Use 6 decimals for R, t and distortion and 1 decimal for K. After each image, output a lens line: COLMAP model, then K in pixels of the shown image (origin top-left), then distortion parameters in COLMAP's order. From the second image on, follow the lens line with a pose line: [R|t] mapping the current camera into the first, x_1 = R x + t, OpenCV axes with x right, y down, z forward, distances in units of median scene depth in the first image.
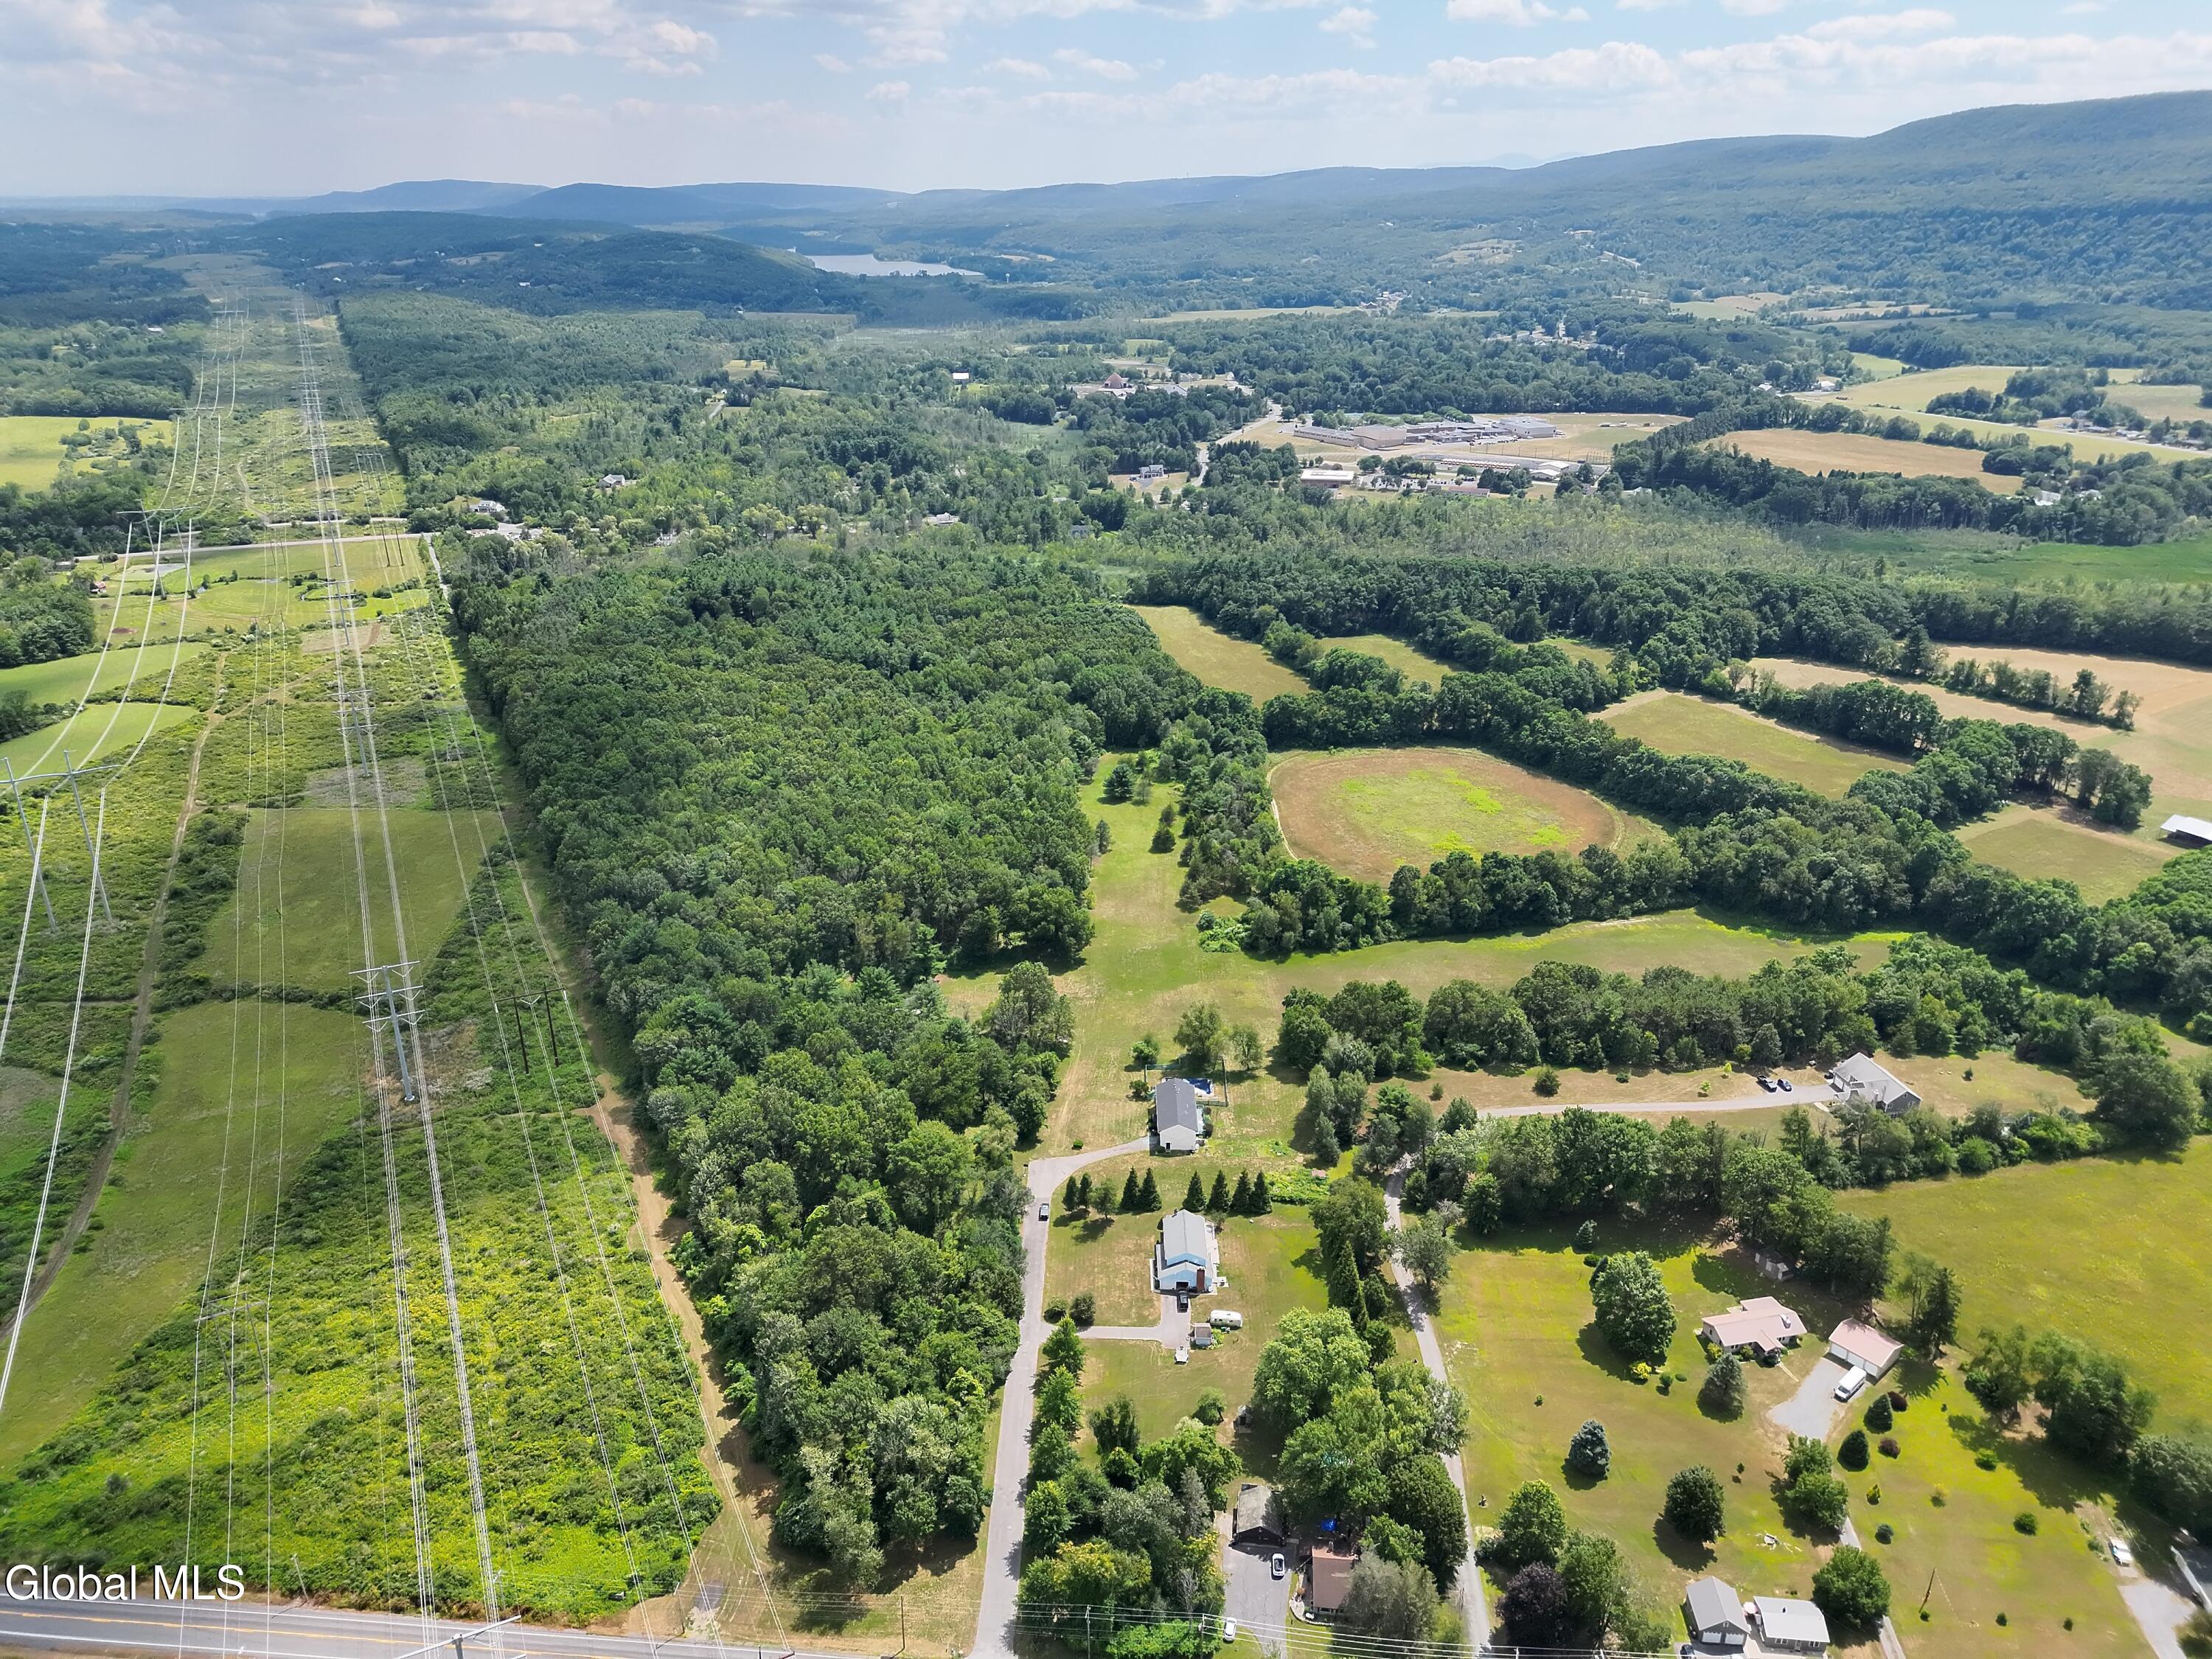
lens RADIAL K [[1562.4, 0, 1106.0], [0, 1562.4, 829.5], [0, 0, 1]] dist [0.061267, -0.001826]
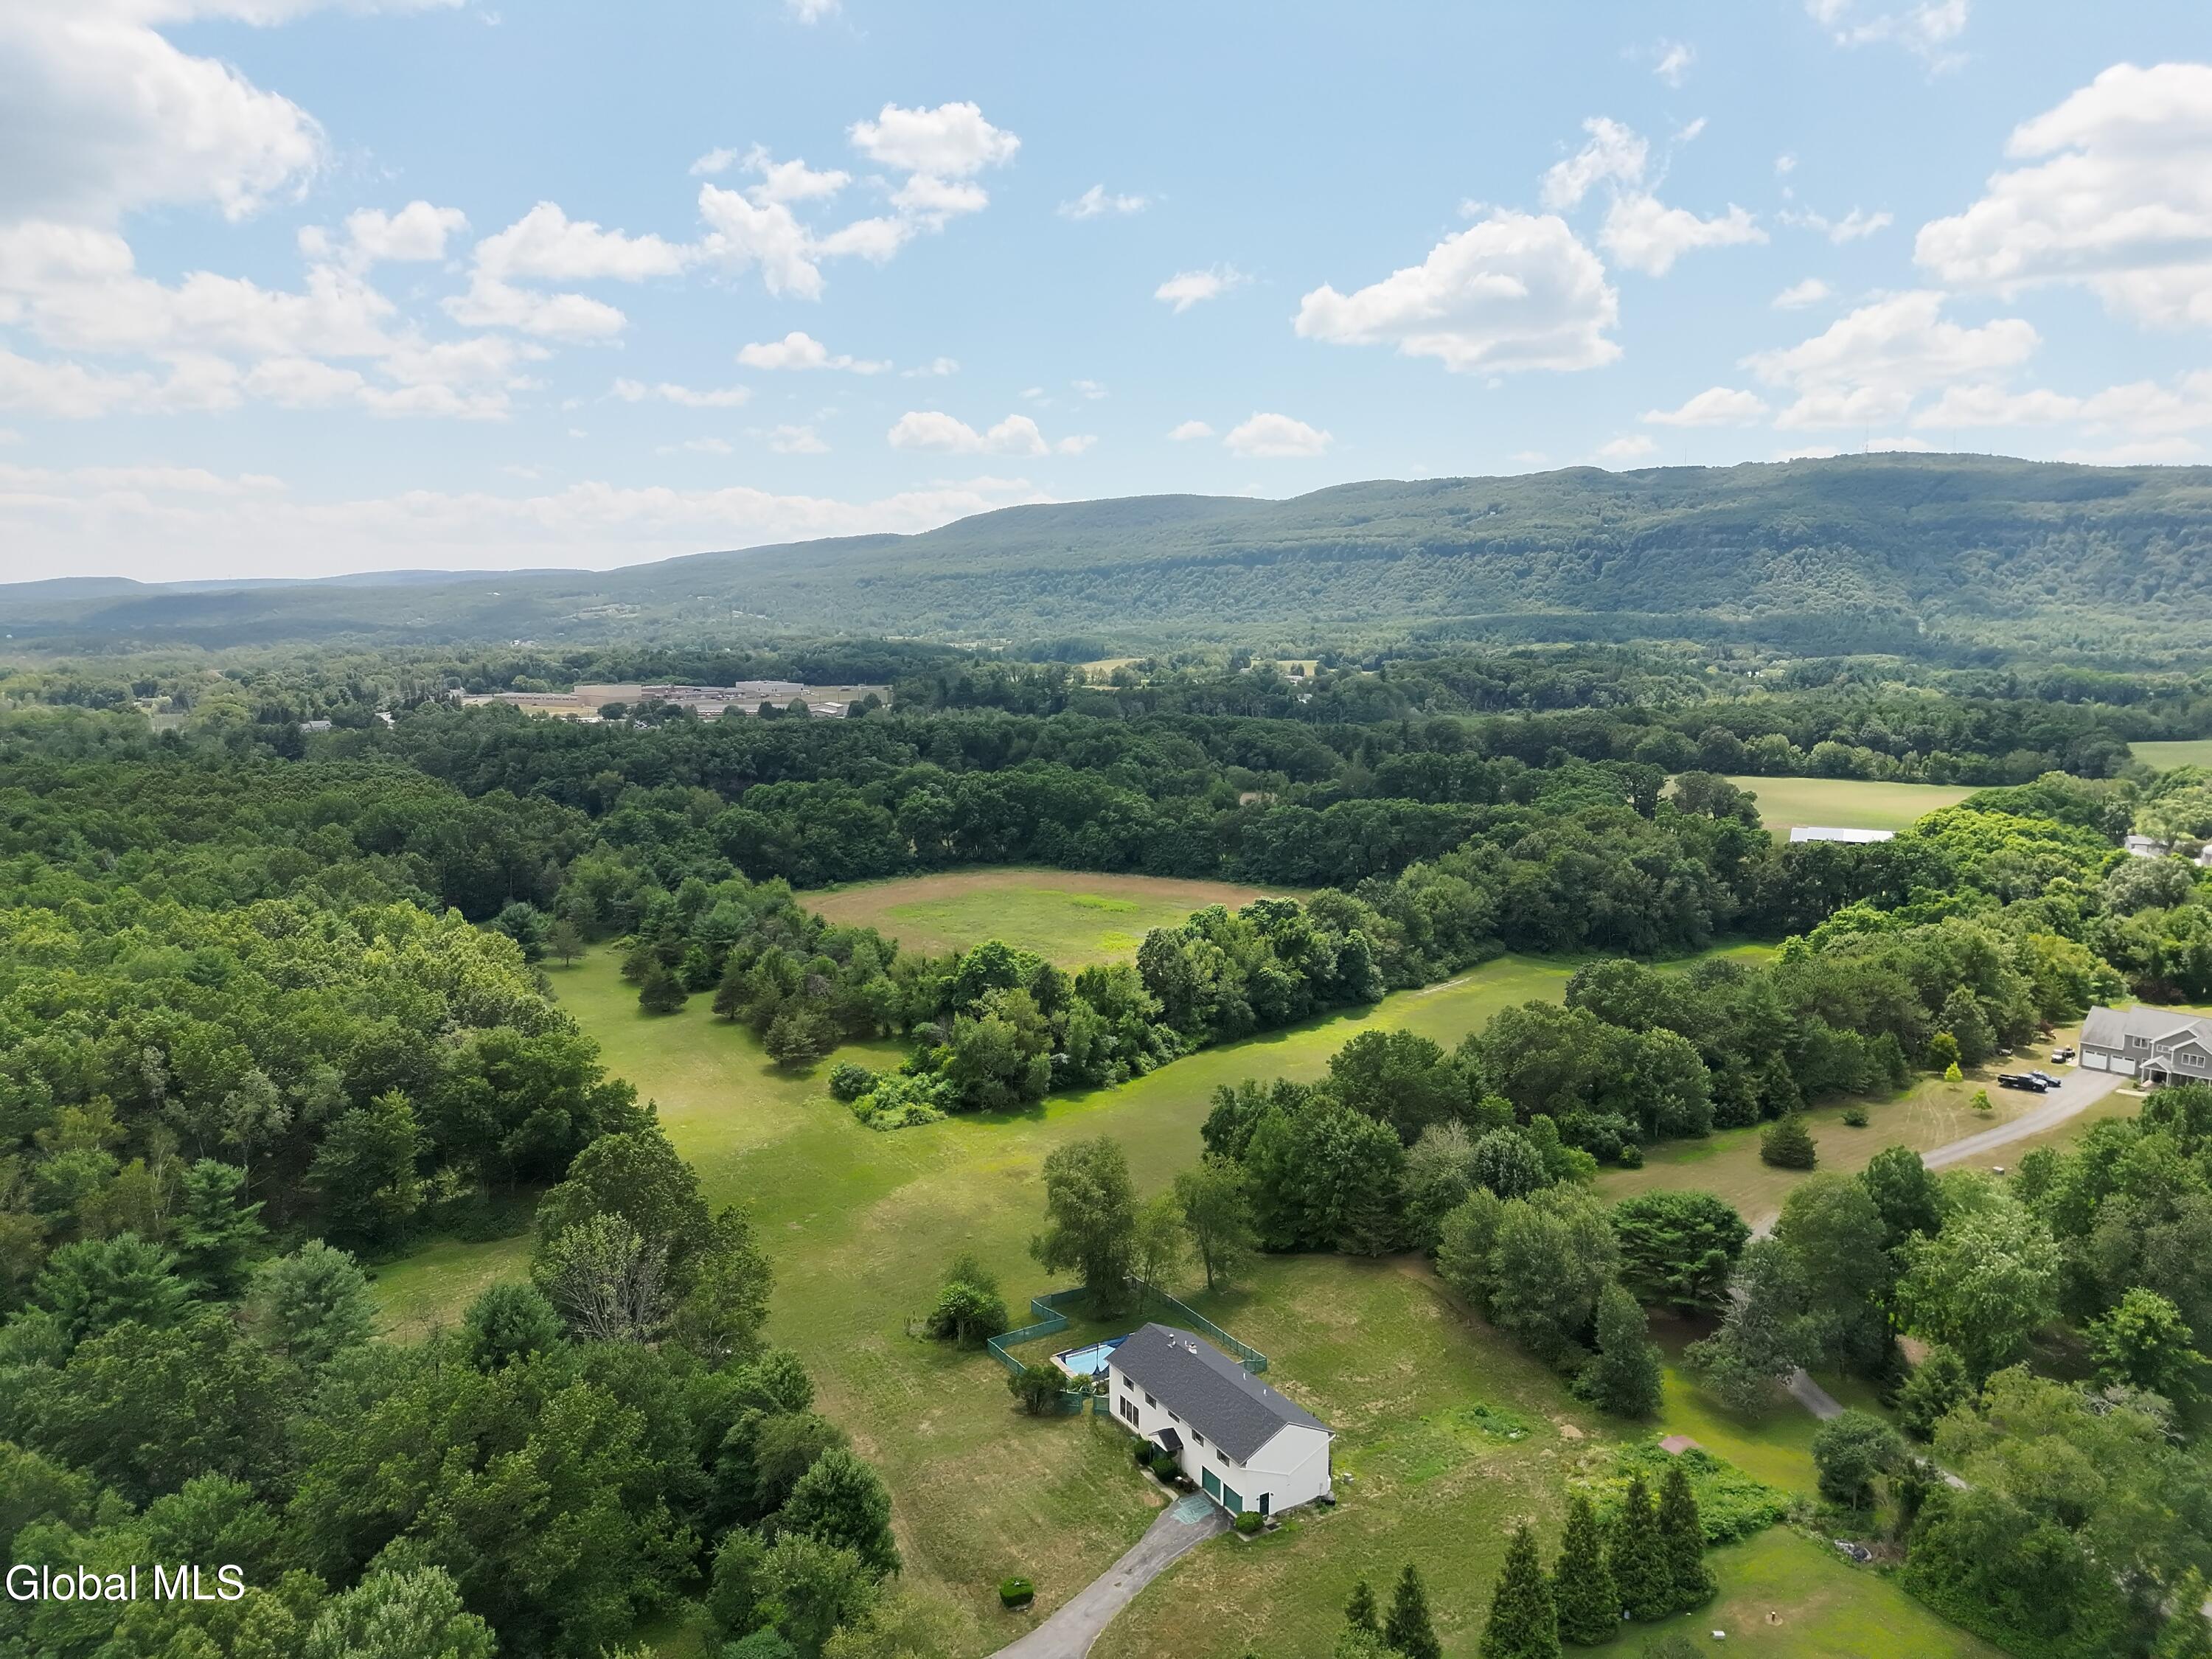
lens RADIAL K [[1562.4, 0, 1106.0], [0, 1562.4, 829.5], [0, 0, 1]] dist [0.061267, -0.001826]
pose [[0.851613, -0.078869, 0.518204, -0.116857], [0.205271, 0.959836, -0.191257, 0.094803], [-0.482306, 0.269249, 0.833598, 0.541698]]
